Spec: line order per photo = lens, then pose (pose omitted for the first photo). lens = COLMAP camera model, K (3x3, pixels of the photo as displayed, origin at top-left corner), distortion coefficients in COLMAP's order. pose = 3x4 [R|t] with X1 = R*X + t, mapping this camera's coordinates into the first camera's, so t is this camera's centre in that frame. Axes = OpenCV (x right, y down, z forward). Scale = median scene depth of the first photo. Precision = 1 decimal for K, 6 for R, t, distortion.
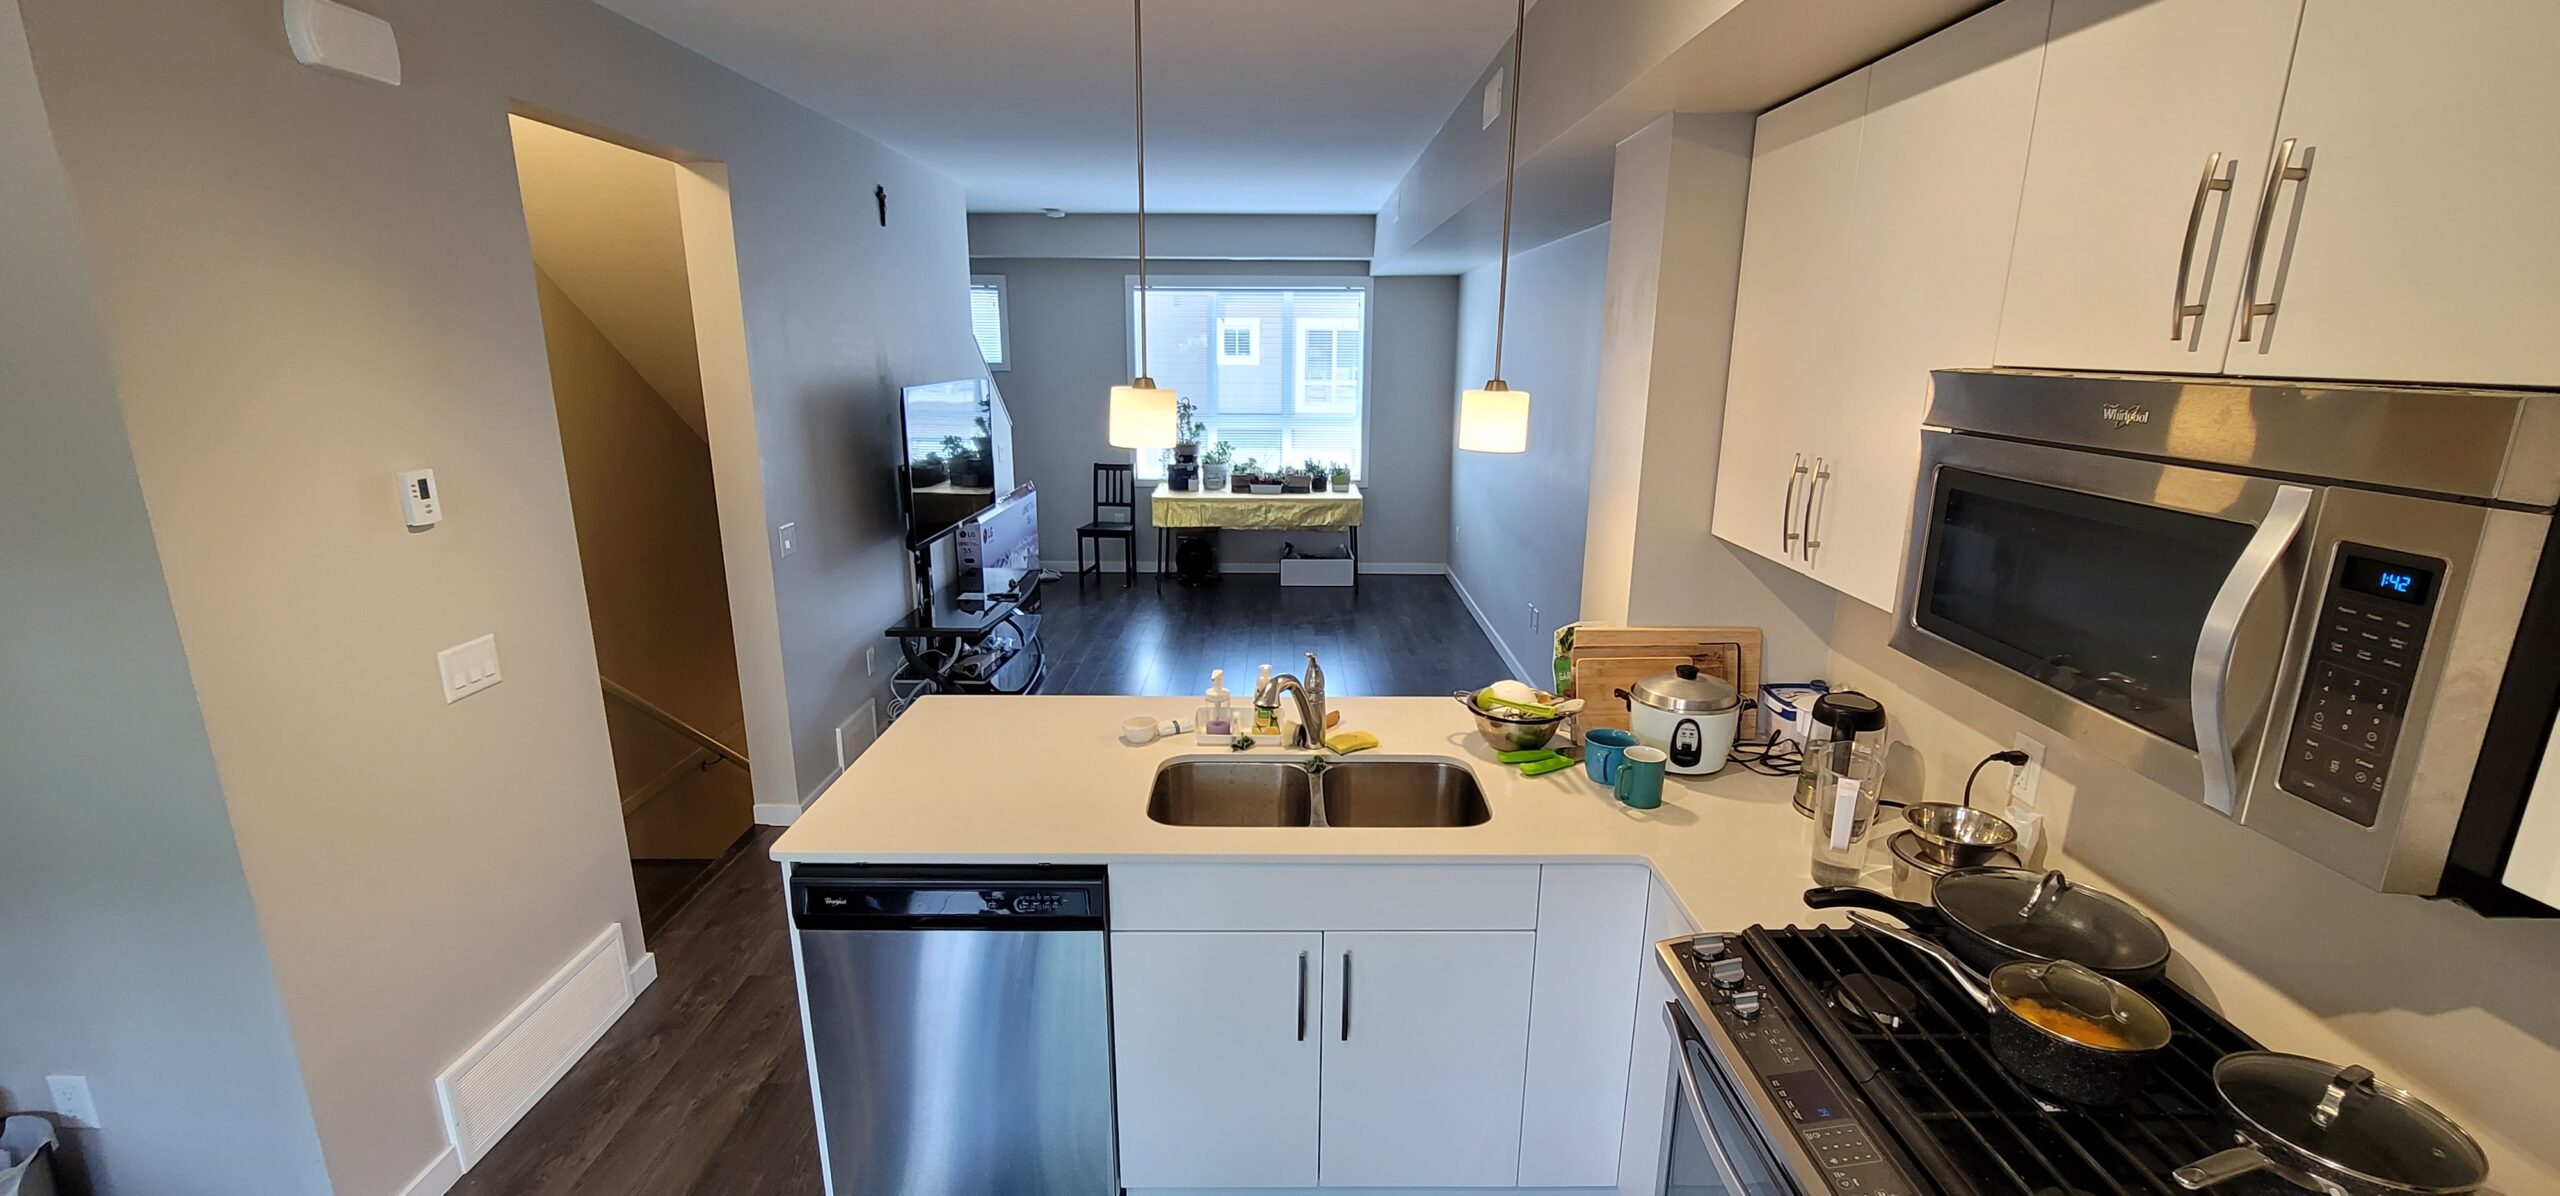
lens RADIAL K [[1051.1, 0, 1289.4], [0, 1051.1, 621.8], [0, 0, 1]] dist [-0.001369, 0.000776]
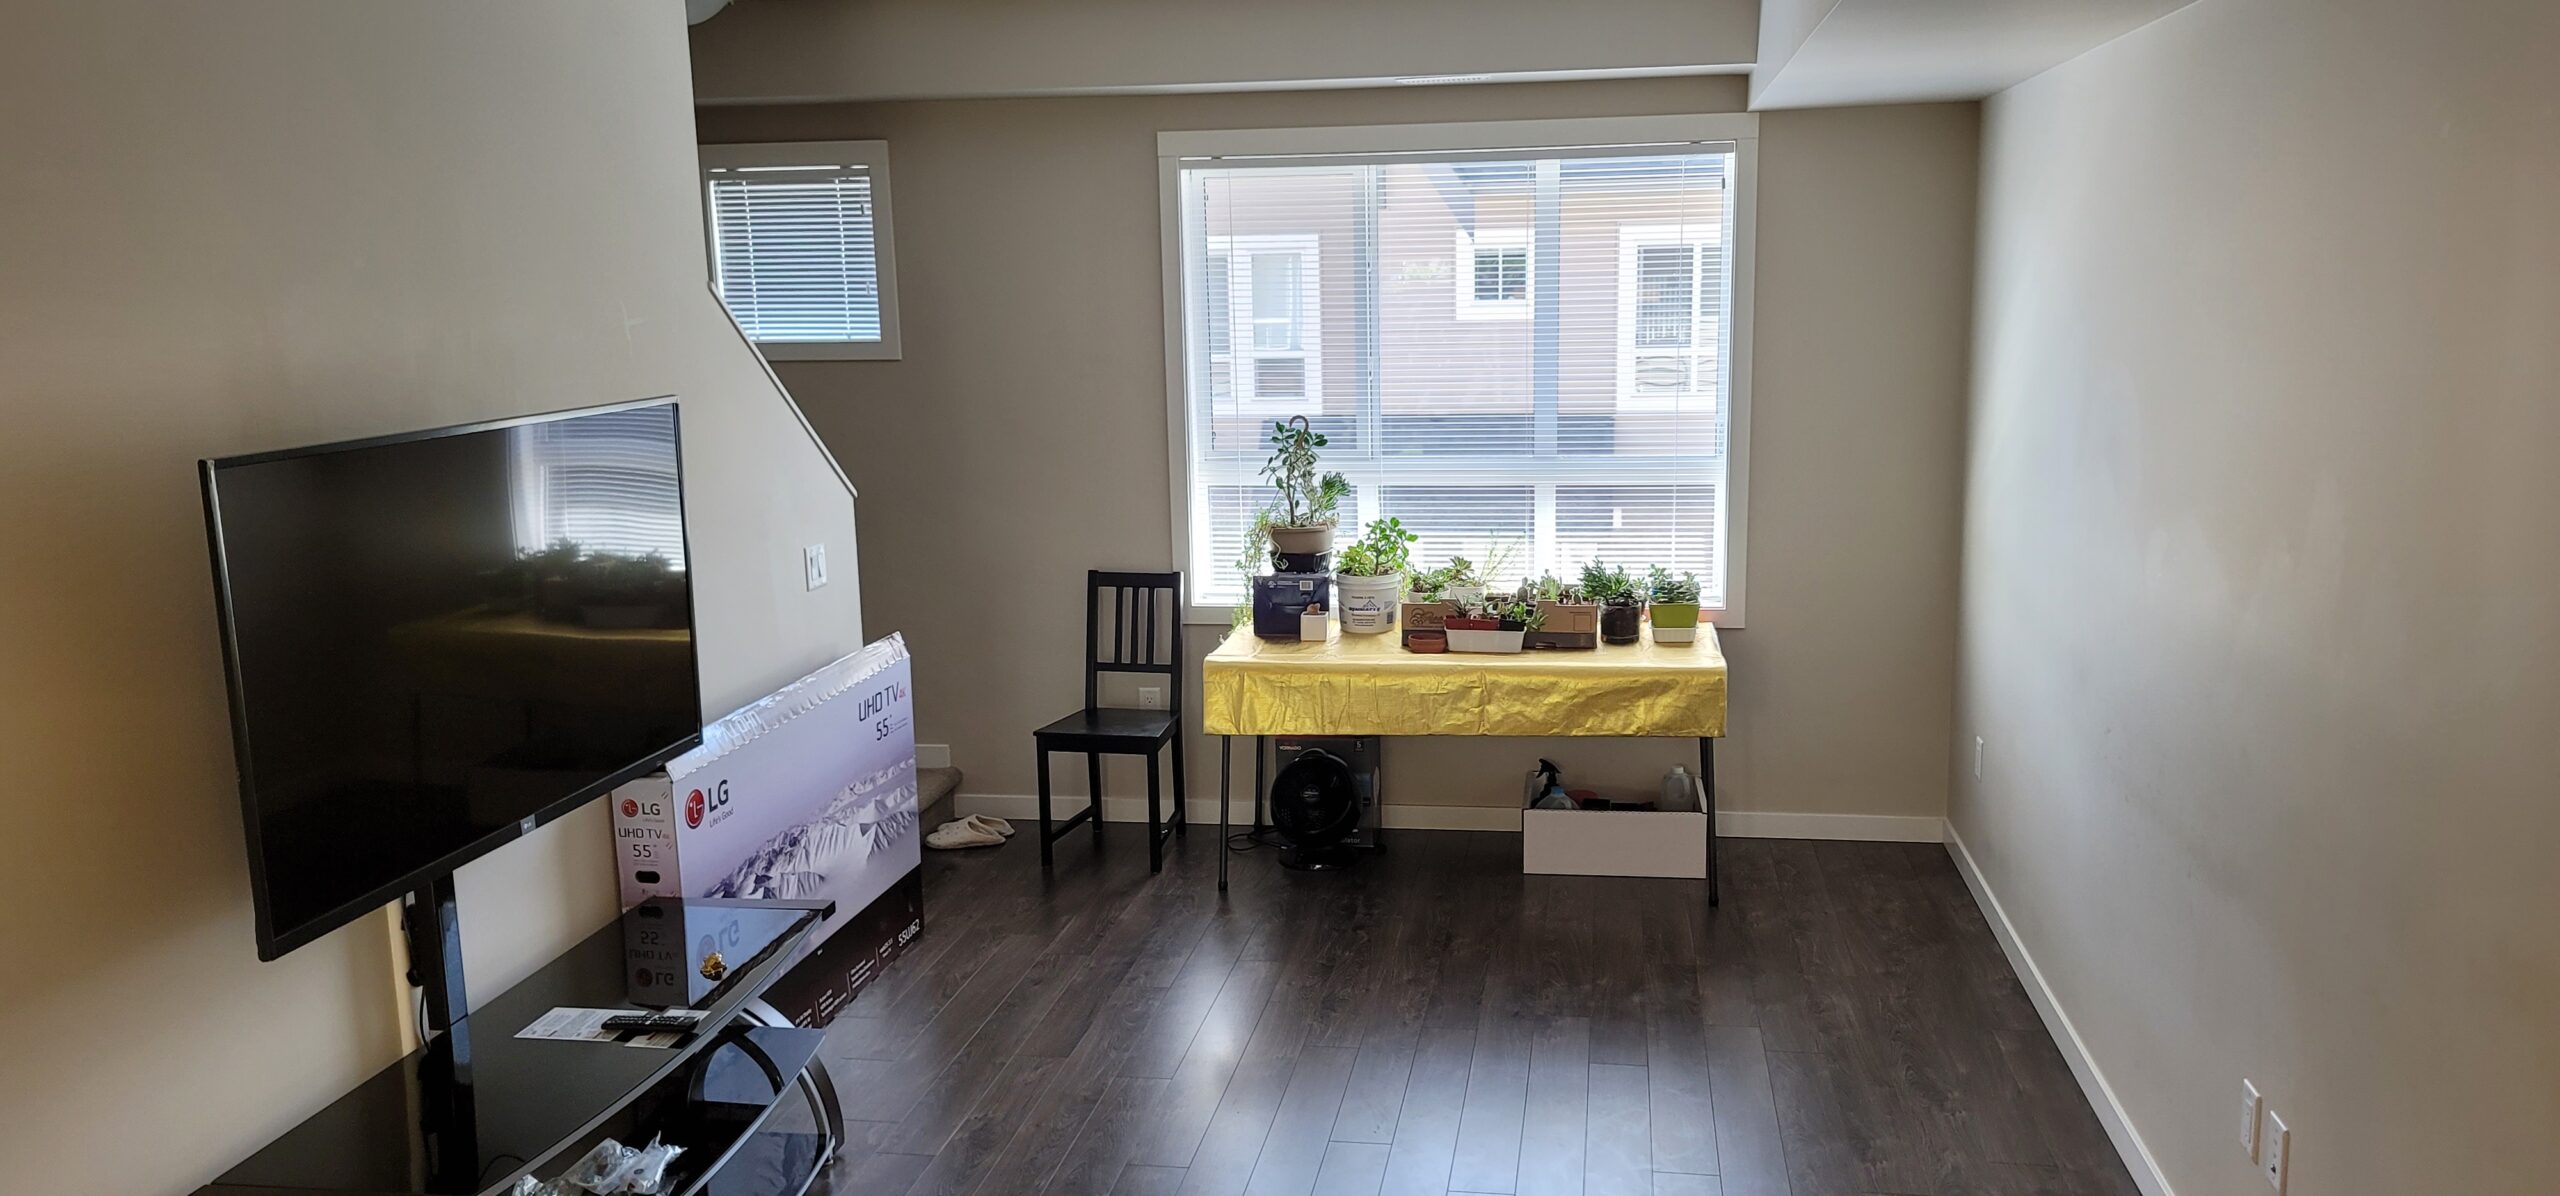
lens RADIAL K [[1867.6, 0, 1376.2], [0, 1867.6, 648.5], [0, 0, 1]] dist [0.062986, -0.018199]
pose [[0.991200, 0.006039, -0.132233, 0.030452], [-0.014097, 0.998093, -0.060091, -0.077334], [0.131618, 0.061427, 0.989395, 0.274436]]
